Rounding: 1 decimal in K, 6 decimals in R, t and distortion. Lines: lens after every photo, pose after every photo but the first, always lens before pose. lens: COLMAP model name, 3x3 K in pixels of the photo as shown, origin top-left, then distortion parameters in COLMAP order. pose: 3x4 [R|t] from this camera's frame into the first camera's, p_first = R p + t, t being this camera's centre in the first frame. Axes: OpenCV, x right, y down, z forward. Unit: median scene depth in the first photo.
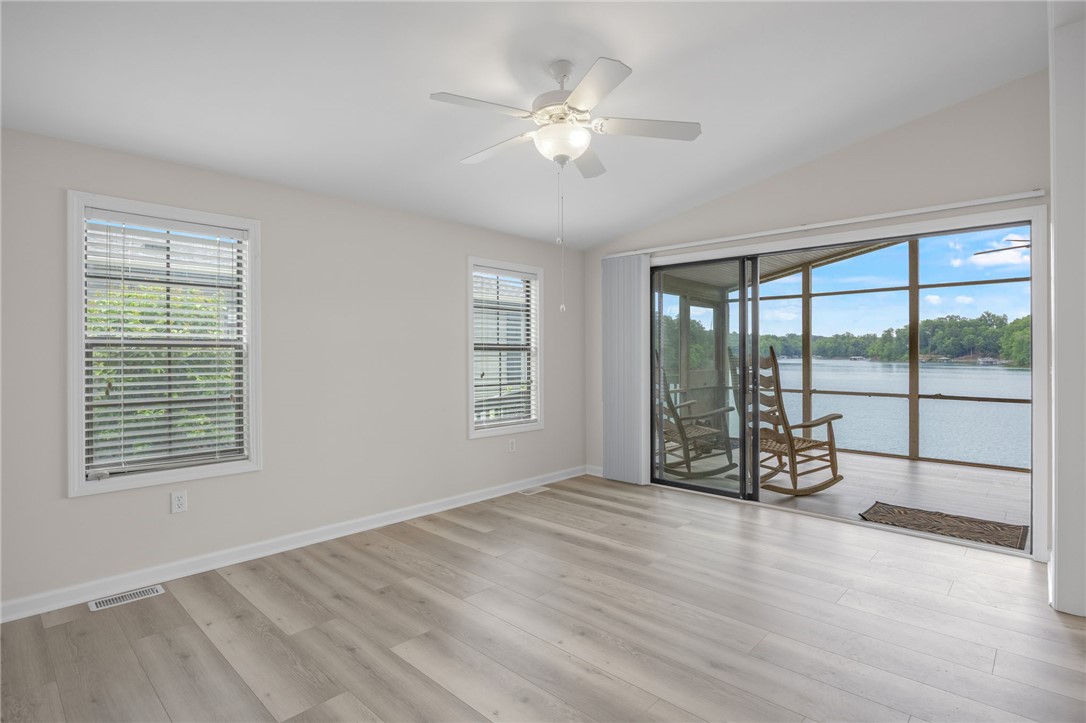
lens RADIAL K [[546.0, 0, 545.4], [0, 546.0, 352.6], [0, 0, 1]] dist [0.003363, 0.000163]
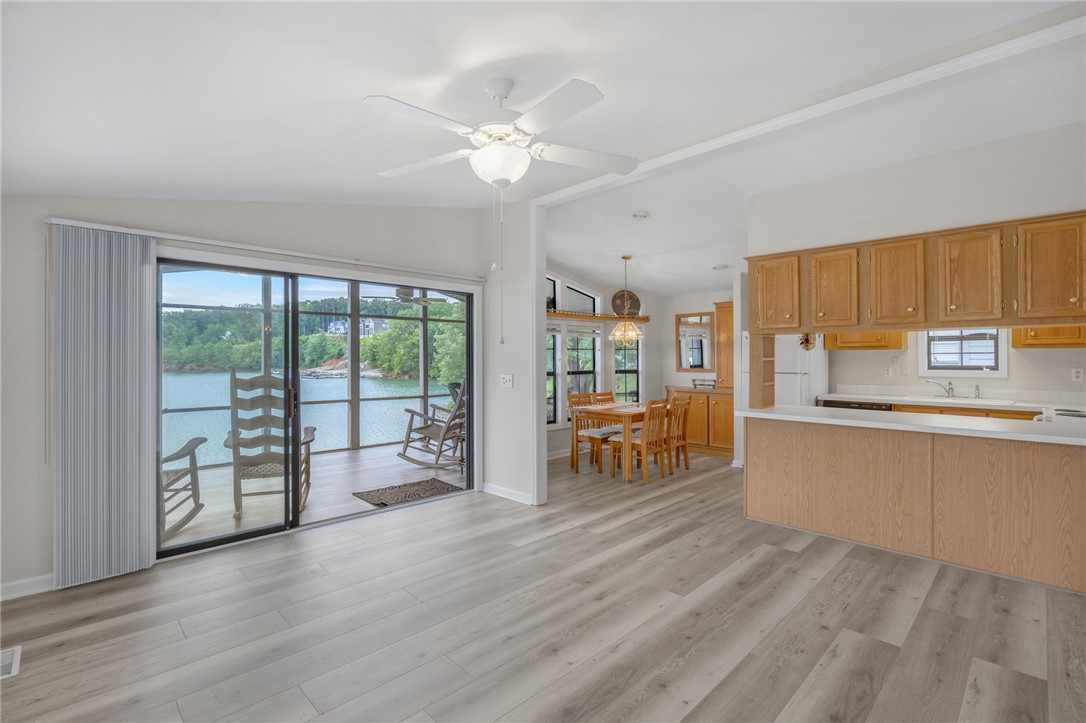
lens RADIAL K [[491.5, 0, 543.0], [0, 491.5, 361.5], [0, 0, 1]] dist [-0.013907, 0.000138]
pose [[0.042915, -0.010802, 0.999020, -0.662474], [0.001610, 0.999941, 0.010743, -0.041922], [-0.999077, 0.001148, 0.042930, 0.746758]]
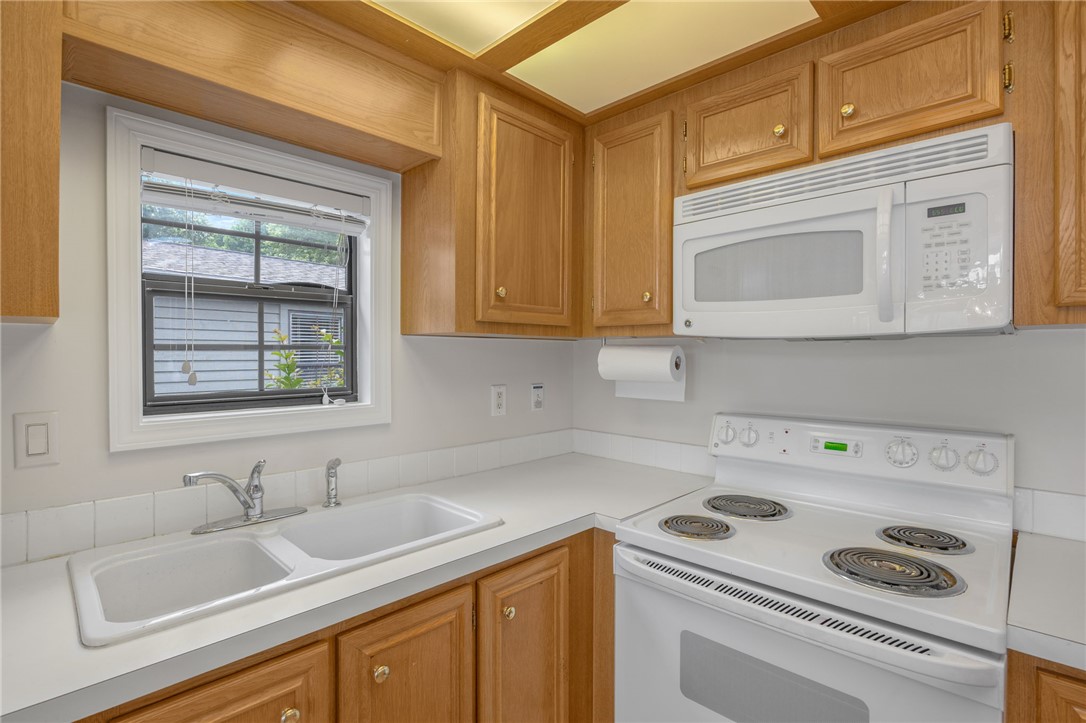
lens RADIAL K [[507.9, 0, 534.2], [0, 507.9, 356.3], [0, 0, 1]] dist [-0.012573, 0.000053]
pose [[-0.999572, -0.001210, 0.029229, 0.752525], [-0.001227, 0.999999, -0.000573, -0.041042], [-0.029228, -0.000609, -0.999573, -0.115441]]
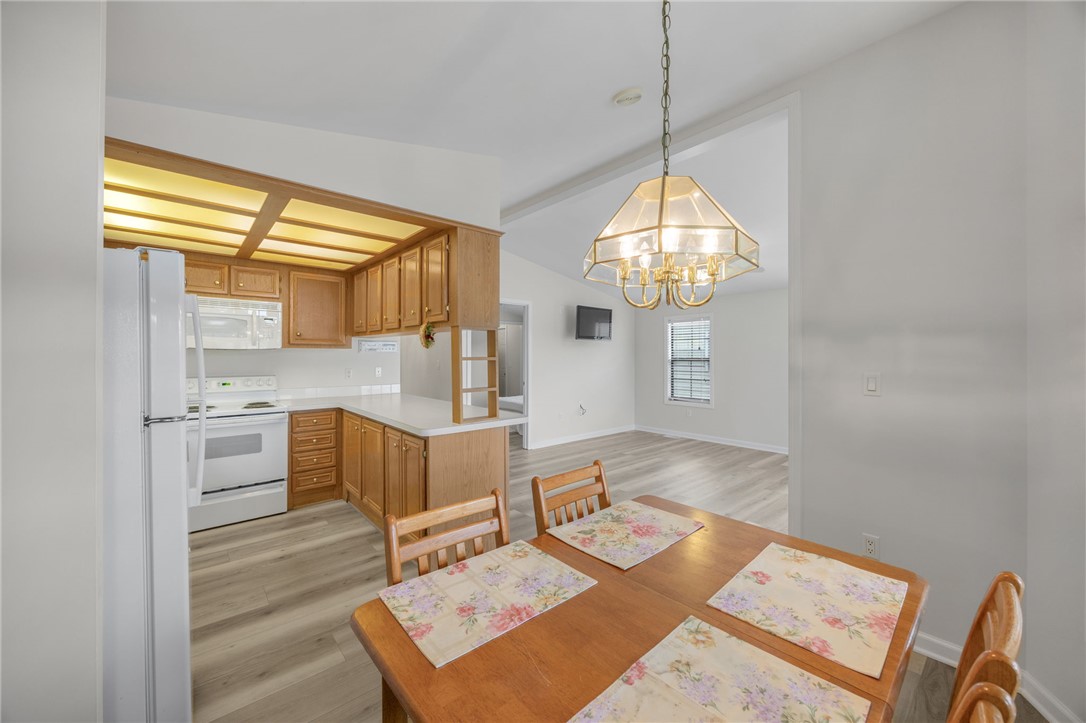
lens RADIAL K [[416.4, 0, 552.2], [0, 416.4, 354.7], [0, 0, 1]] dist [-0.001585, 0.000195]
pose [[-0.097288, -0.002243, -0.995254, 1.580079], [0.000199, 0.999997, -0.002273, -0.038909], [0.995256, -0.000419, -0.097287, 0.449873]]
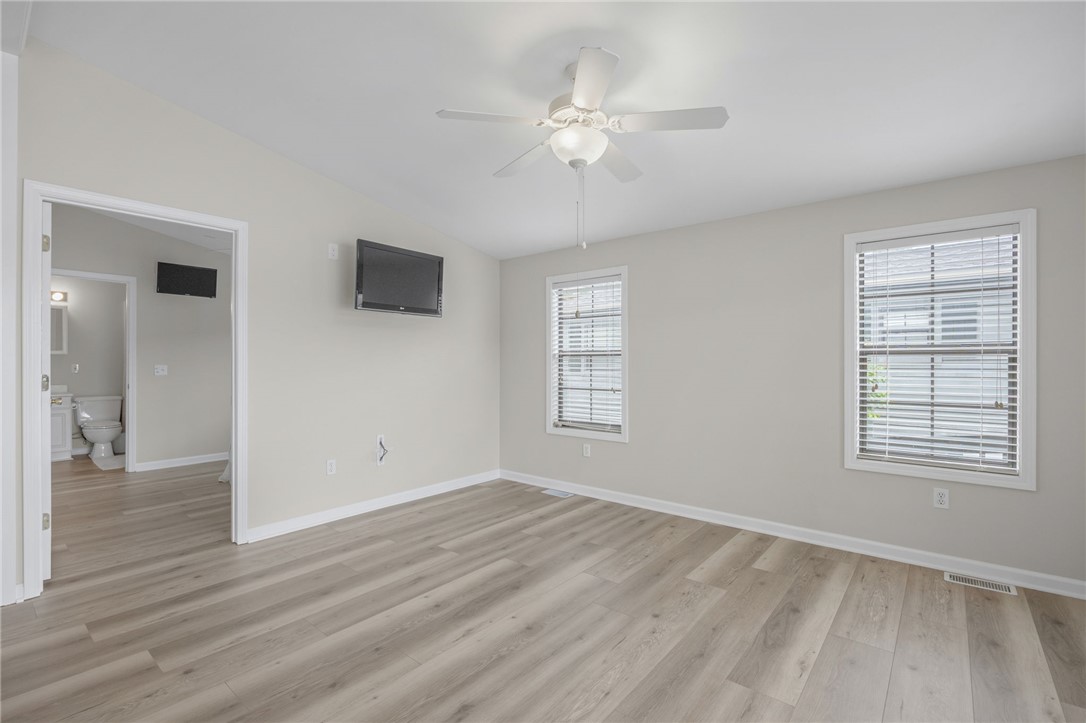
lens RADIAL K [[491.5, 0, 543.0], [0, 491.5, 361.5], [0, 0, 1]] dist [-0.013907, 0.000138]
pose [[0.057200, -0.000369, -0.998363, 0.757186], [0.002786, 0.999996, -0.000210, 0.005406], [0.998359, -0.002769, 0.057200, 0.741252]]
